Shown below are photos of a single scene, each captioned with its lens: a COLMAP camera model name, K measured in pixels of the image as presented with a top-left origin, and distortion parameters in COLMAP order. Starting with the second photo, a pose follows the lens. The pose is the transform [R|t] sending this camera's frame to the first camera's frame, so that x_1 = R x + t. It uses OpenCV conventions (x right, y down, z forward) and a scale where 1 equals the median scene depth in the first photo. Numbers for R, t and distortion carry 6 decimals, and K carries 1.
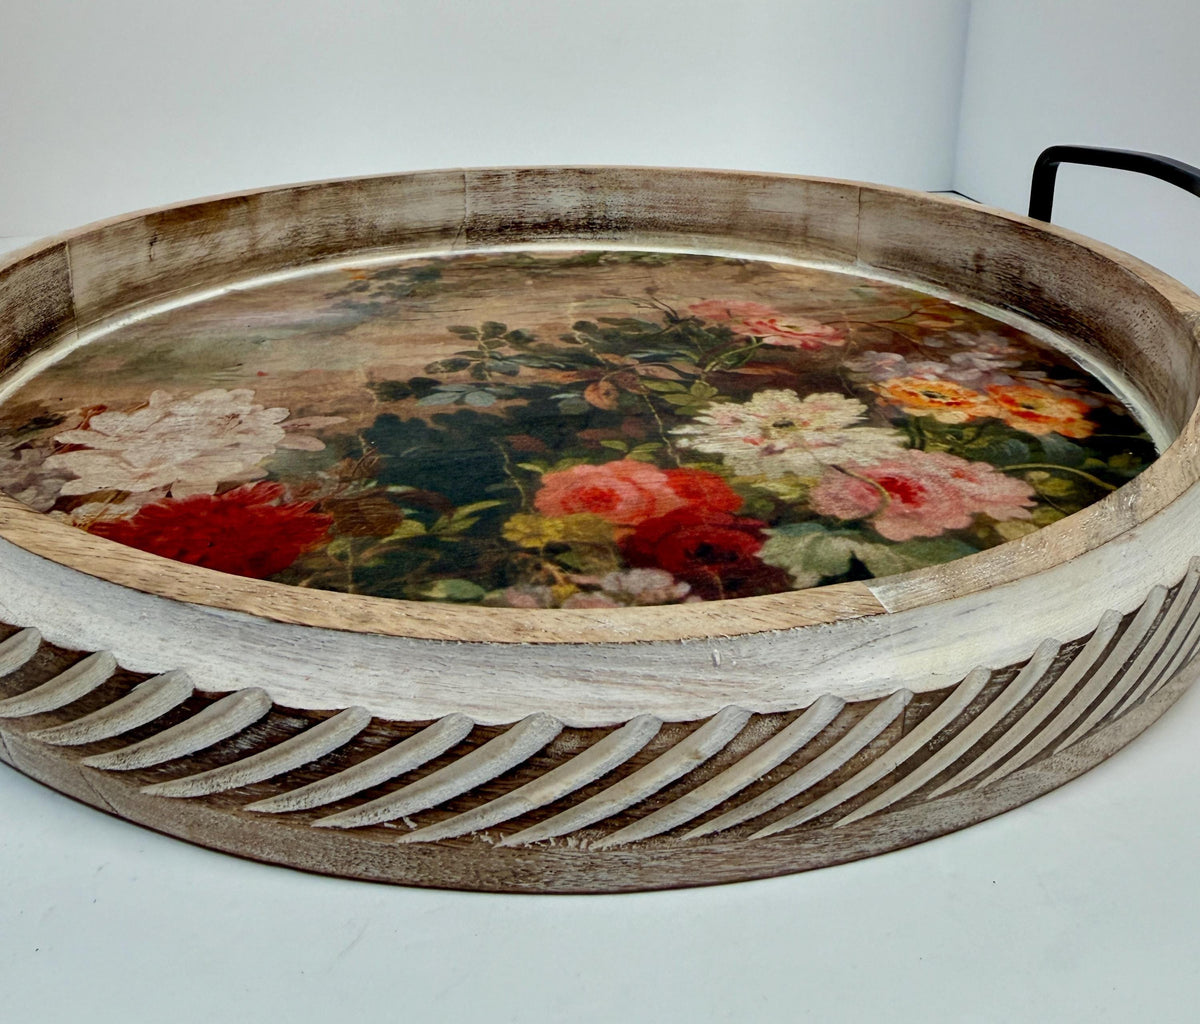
lens RADIAL K [[1160.7, 0, 599.8], [0, 1160.7, 278.4], [0, 0, 1]] dist [0.004295, 0.007030]
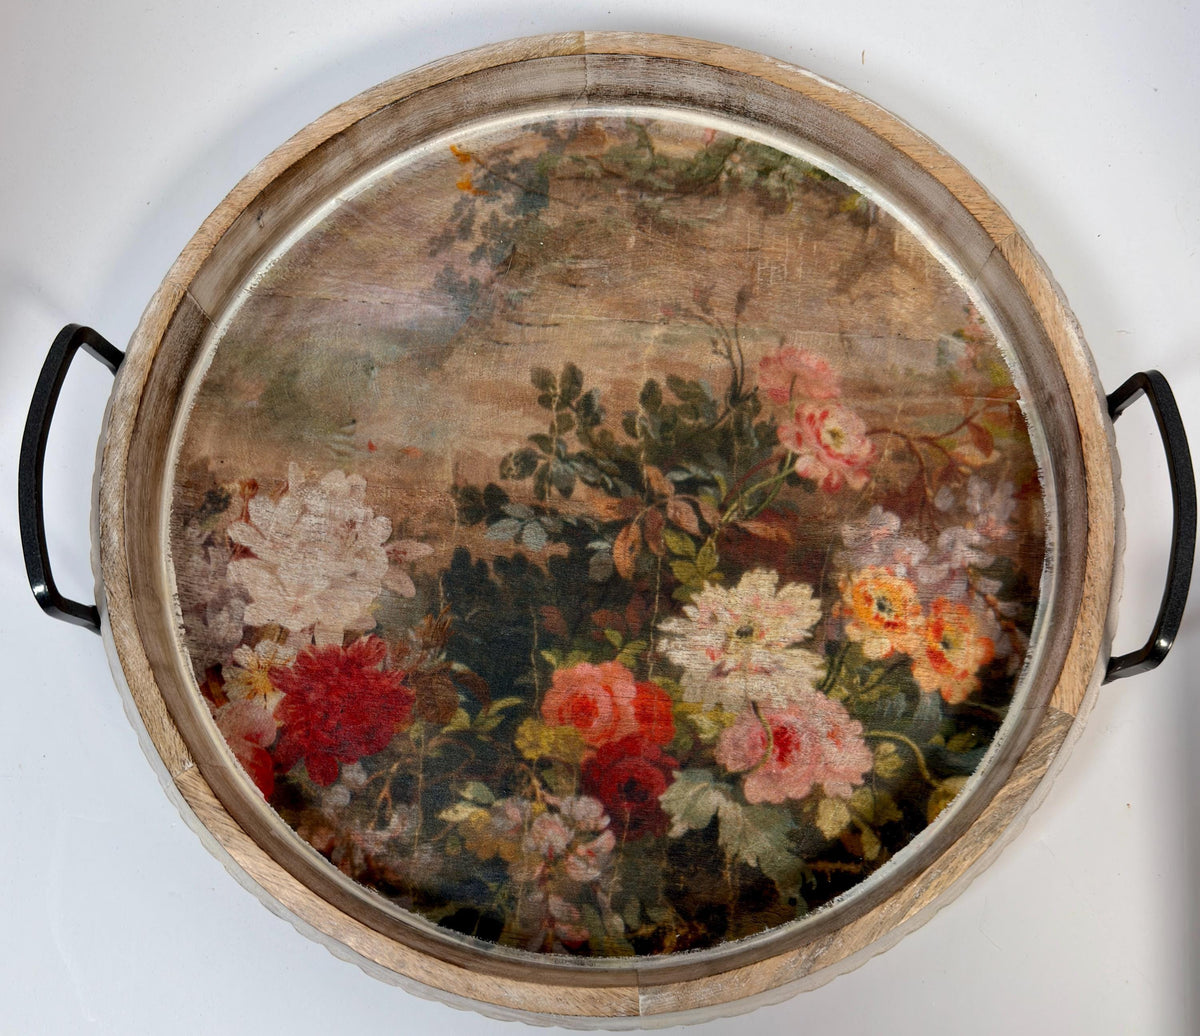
lens RADIAL K [[1209.1, 0, 620.0], [0, 1209.1, 635.9], [0, 0, 1]] dist [0.196131, -0.480842]
pose [[0.969245, 0.241492, -0.047387, 0.085001], [-0.055945, 0.403726, 0.913168, -1.146346], [0.239654, -0.882433, 0.404820, 0.390664]]
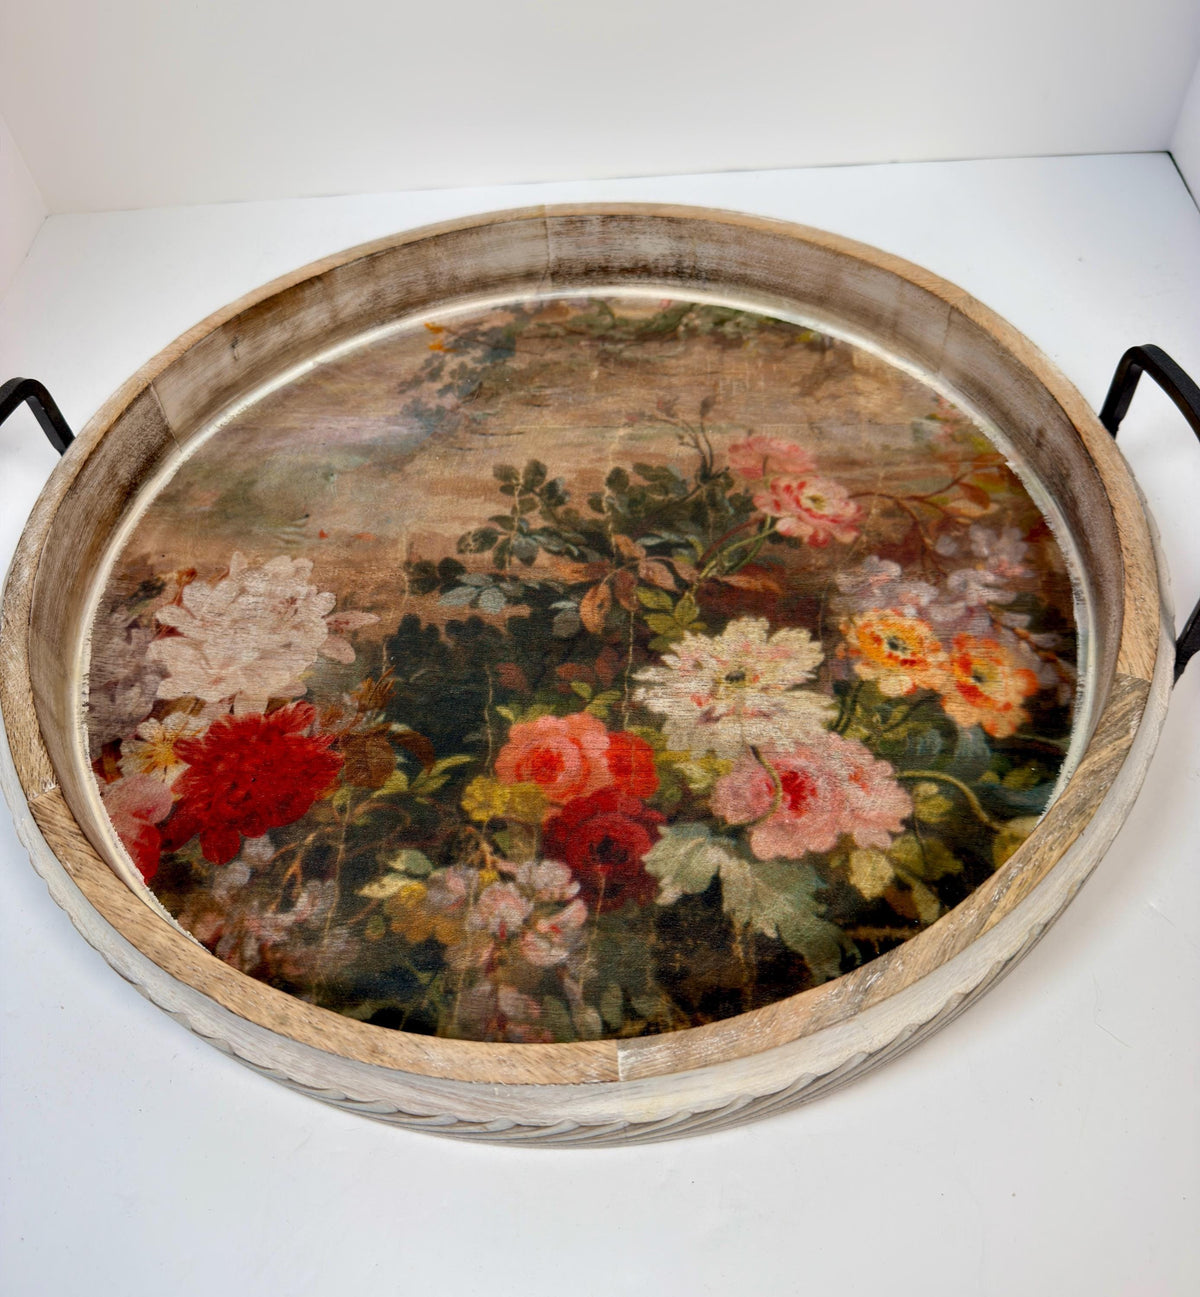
lens RADIAL K [[1140.1, 0, 589.9], [0, 1140.1, 665.9], [0, 0, 1]] dist [0.207888, -0.580581]
pose [[0.970683, 0.145840, -0.191065, 0.232118], [-0.002045, 0.799877, 0.600161, -0.558964], [0.240356, -0.582175, 0.776725, 0.094246]]
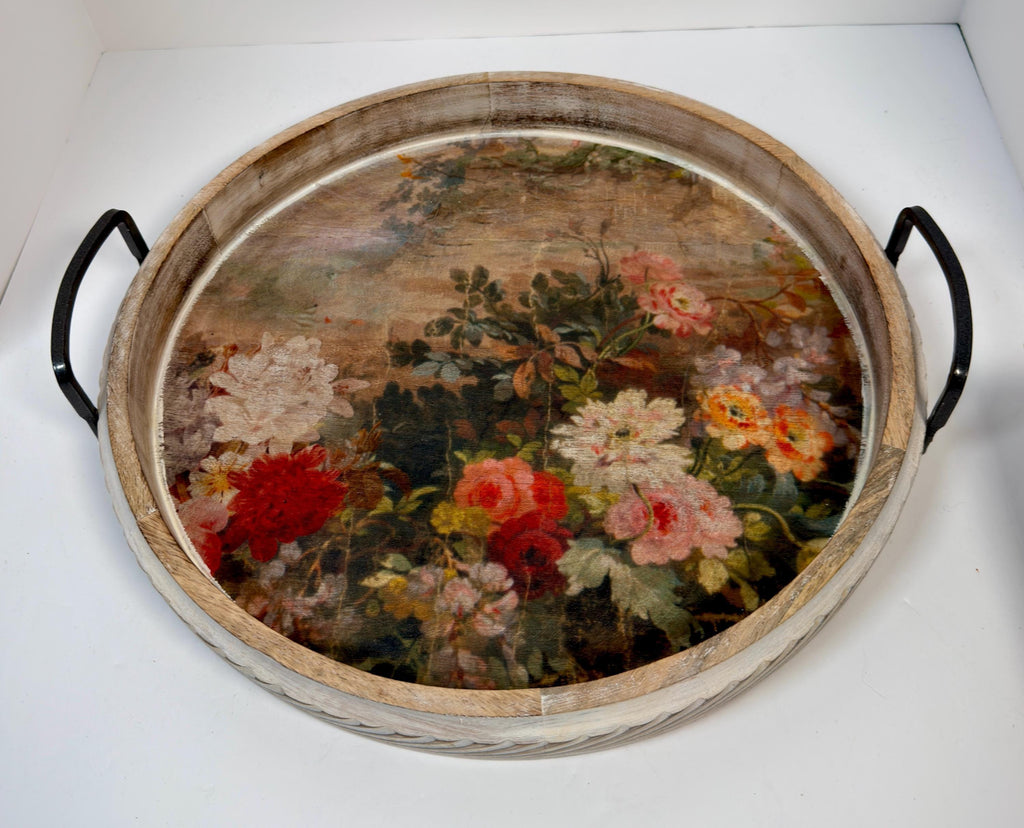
lens RADIAL K [[1001.9, 0, 506.5], [0, 1001.9, 366.1], [0, 0, 1]] dist [0.185839, -0.377295]
pose [[0.969963, 0.162834, -0.180710, 0.238769], [-0.020188, 0.794221, 0.607293, -0.799858], [0.242412, -0.585404, 0.773653, -0.075415]]
